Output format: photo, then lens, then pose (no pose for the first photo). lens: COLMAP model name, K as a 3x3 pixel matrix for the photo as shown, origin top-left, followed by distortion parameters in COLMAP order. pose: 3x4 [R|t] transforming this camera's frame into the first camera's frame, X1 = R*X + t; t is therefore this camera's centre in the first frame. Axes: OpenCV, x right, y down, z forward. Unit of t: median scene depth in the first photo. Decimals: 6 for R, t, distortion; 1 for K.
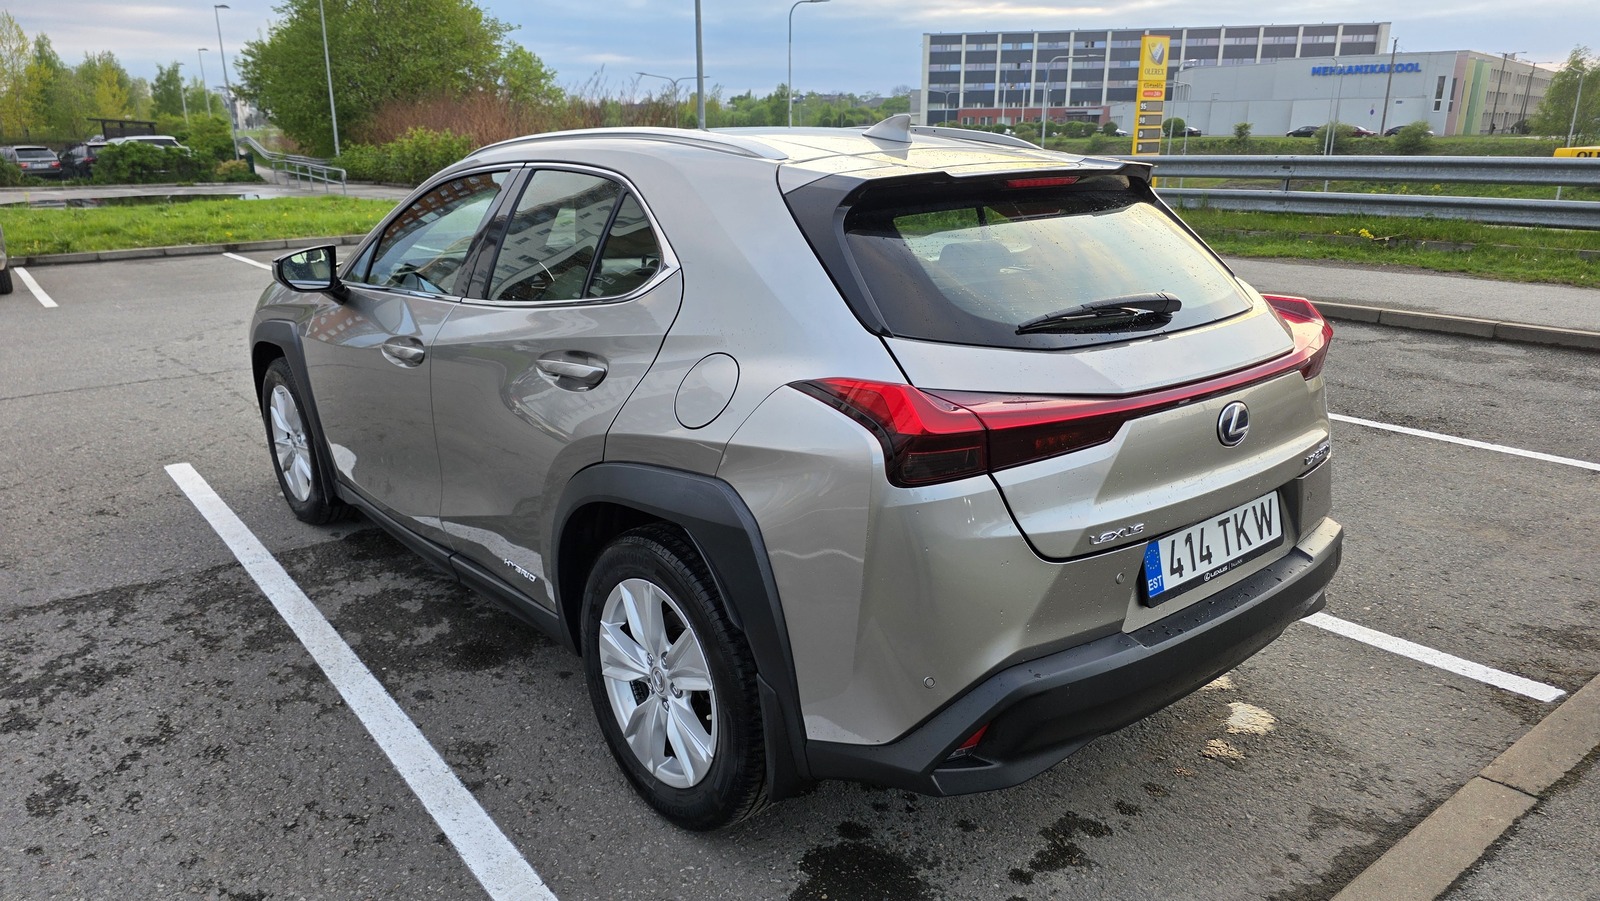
lens RADIAL K [[1076.7, 0, 795.1], [0, 1076.7, 467.5], [0, 0, 1]] dist [0.053858, -0.044631]
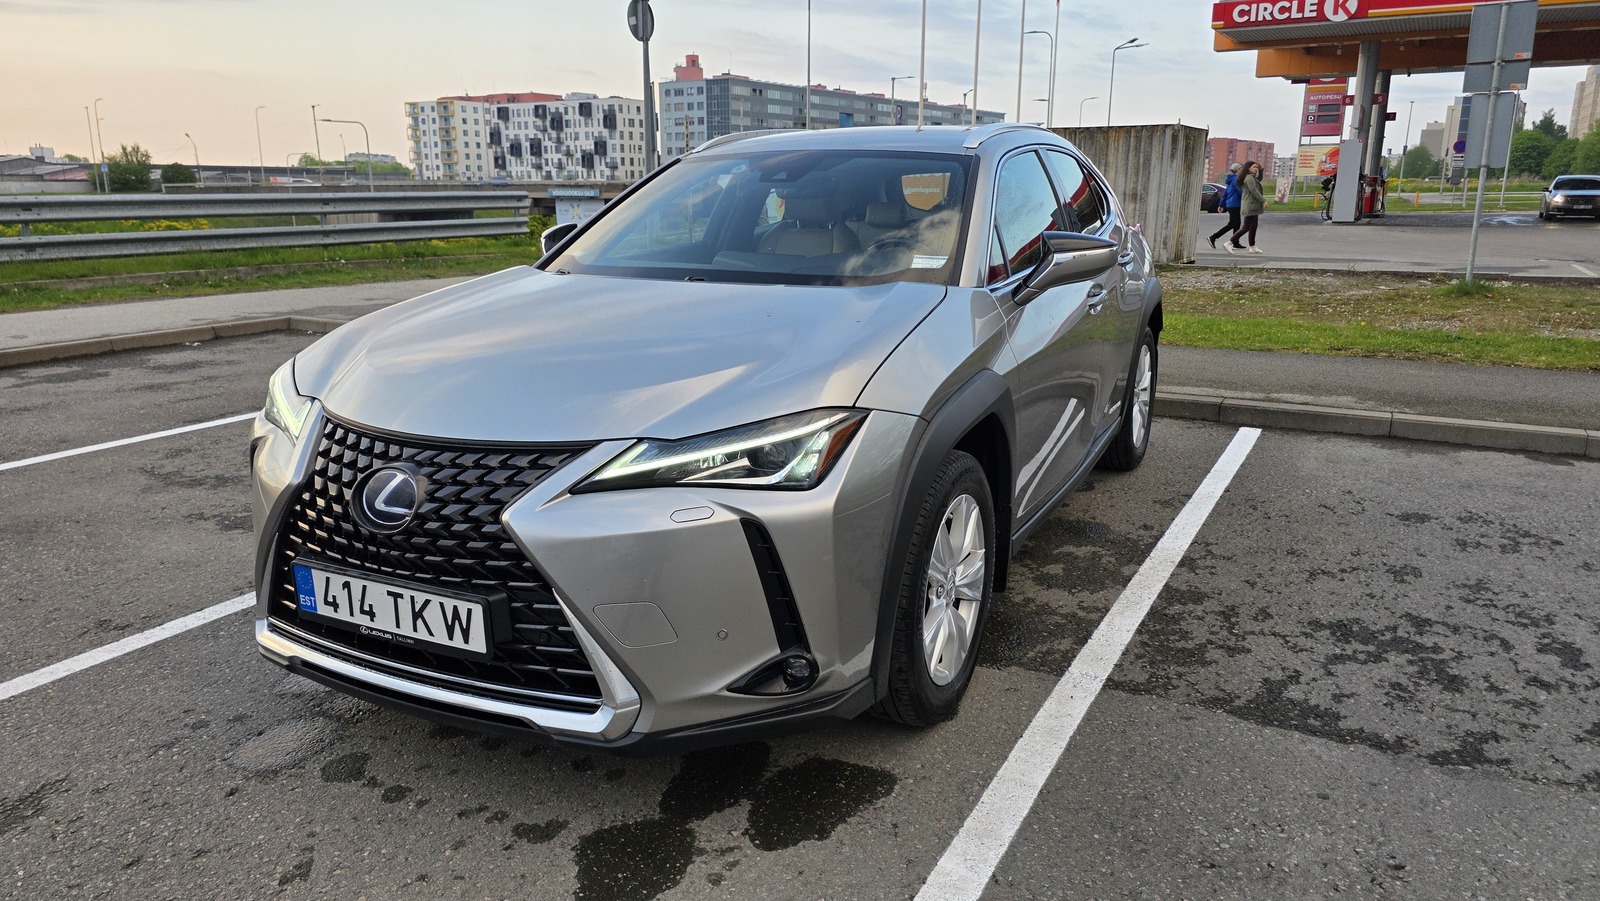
lens RADIAL K [[1076.7, 0, 796.4], [0, 1076.7, 439.8], [0, 0, 1]] dist [0.053858, -0.044631]
pose [[-0.396470, -0.203361, 0.895241, -1.246542], [0.279486, 0.902133, 0.328701, -0.421929], [-0.874471, 0.380527, -0.300832, 1.599536]]
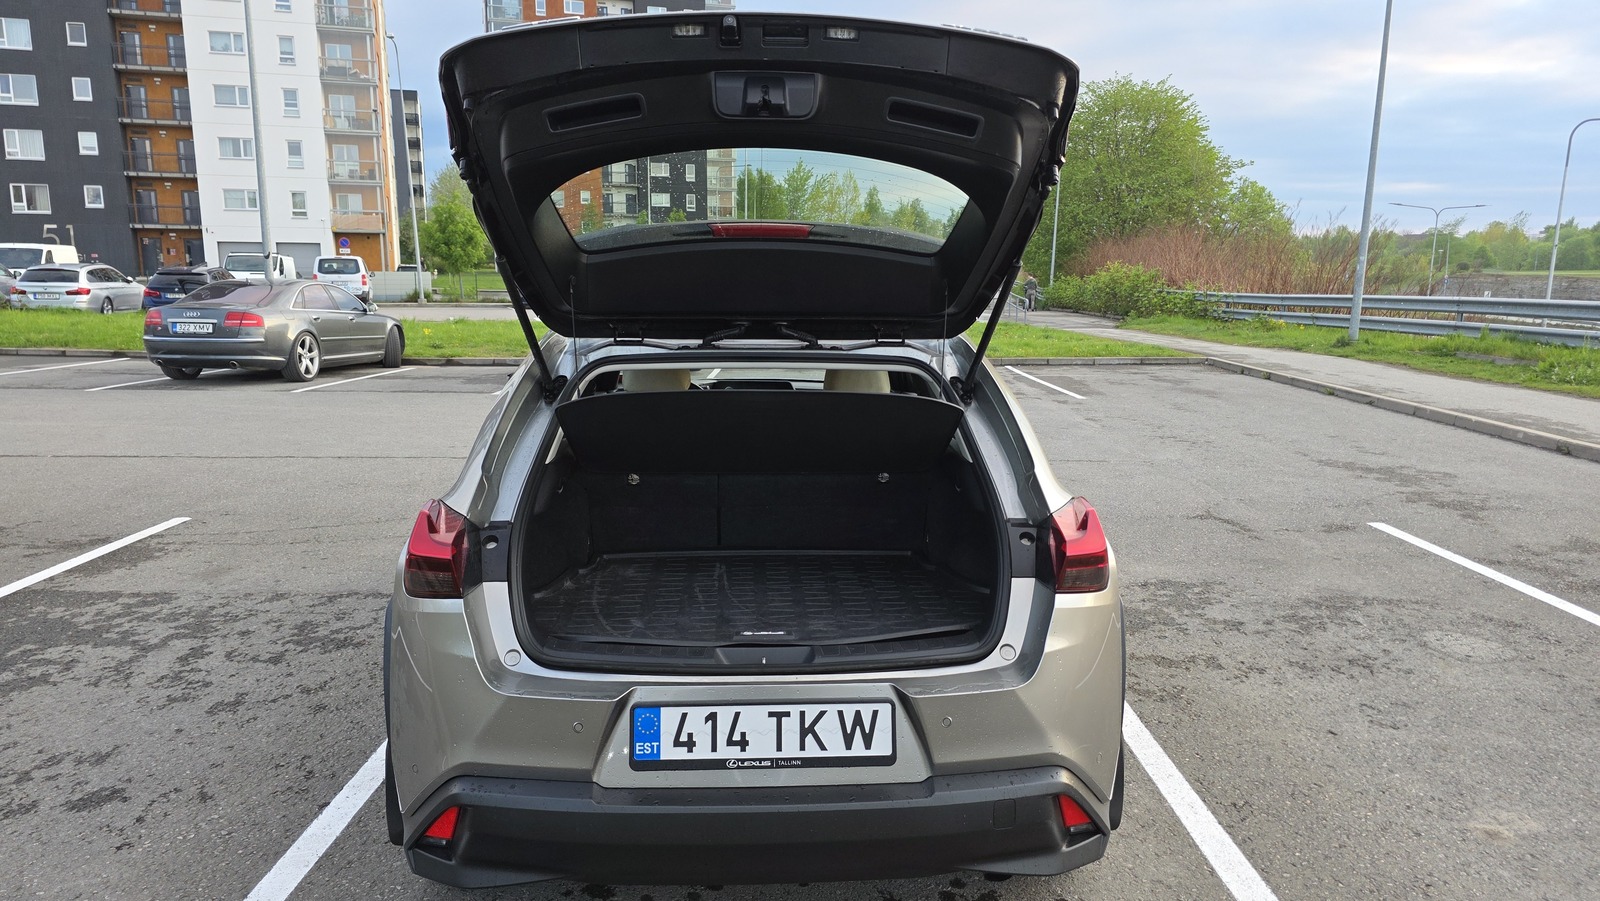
lens RADIAL K [[1076.7, 0, 800.7], [0, 1076.7, 460.4], [0, 0, 1]] dist [0.053858, -0.044631]
pose [[0.796368, 0.123238, -0.592124, 0.636440], [-0.192730, 0.979692, -0.055308, -0.080814], [0.573283, 0.158166, 0.803947, 0.141979]]
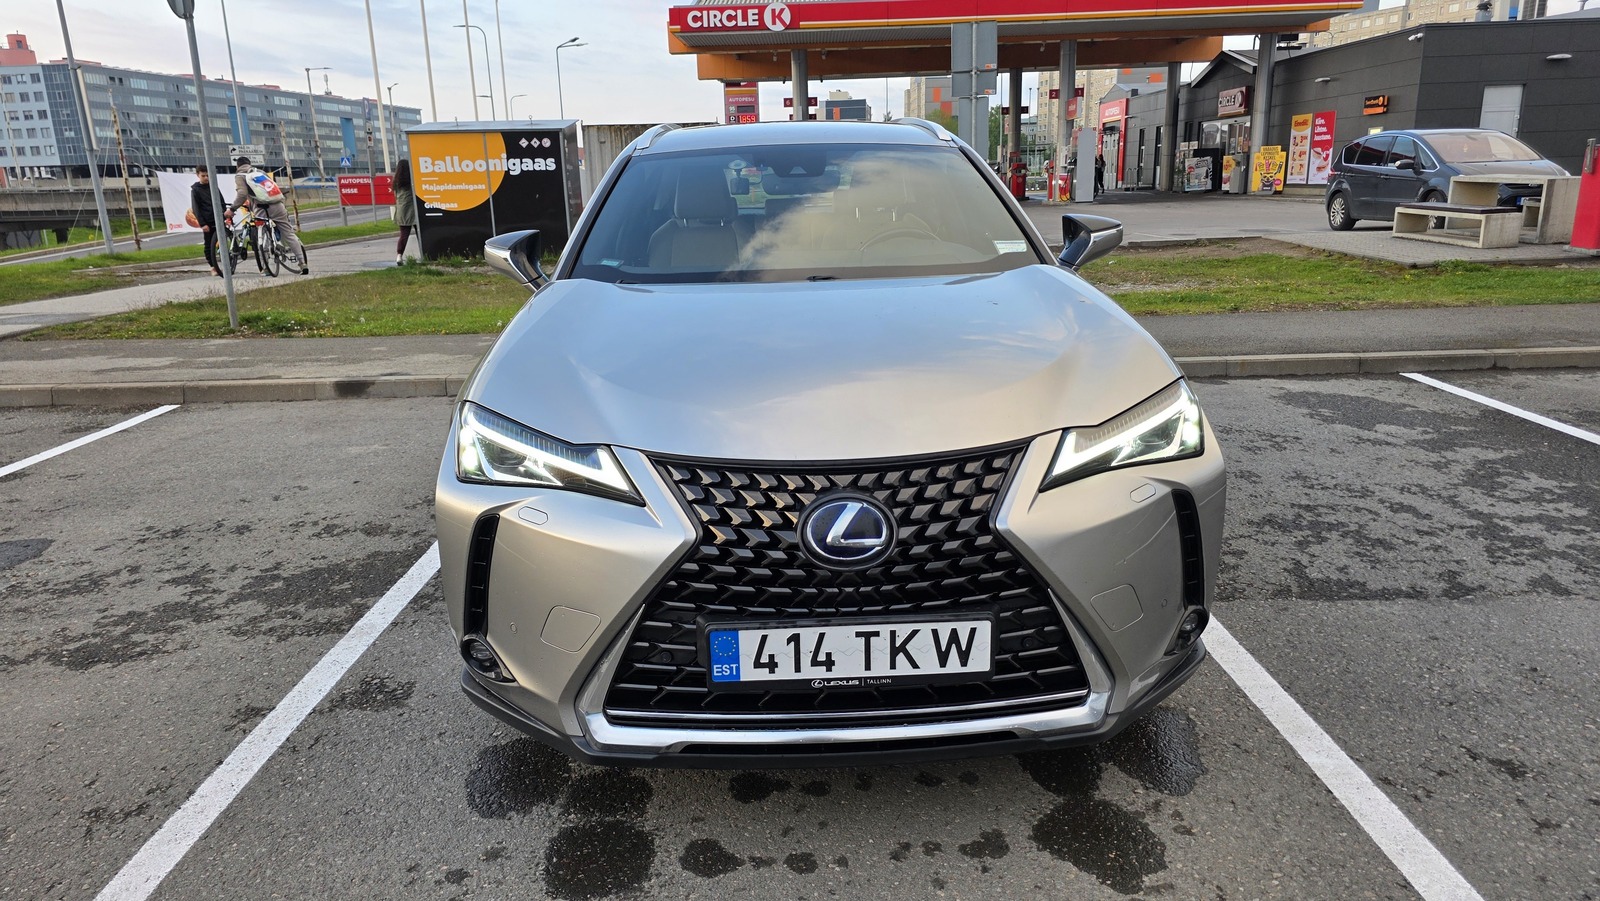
lens RADIAL K [[1076.7, 0, 795.9], [0, 1076.7, 451.4], [0, 0, 1]] dist [0.053858, -0.044631]
pose [[-0.789837, -0.124412, 0.600565, -0.903589], [0.215092, 0.860828, 0.461207, -0.557162], [-0.574363, 0.493455, -0.653154, 2.003435]]
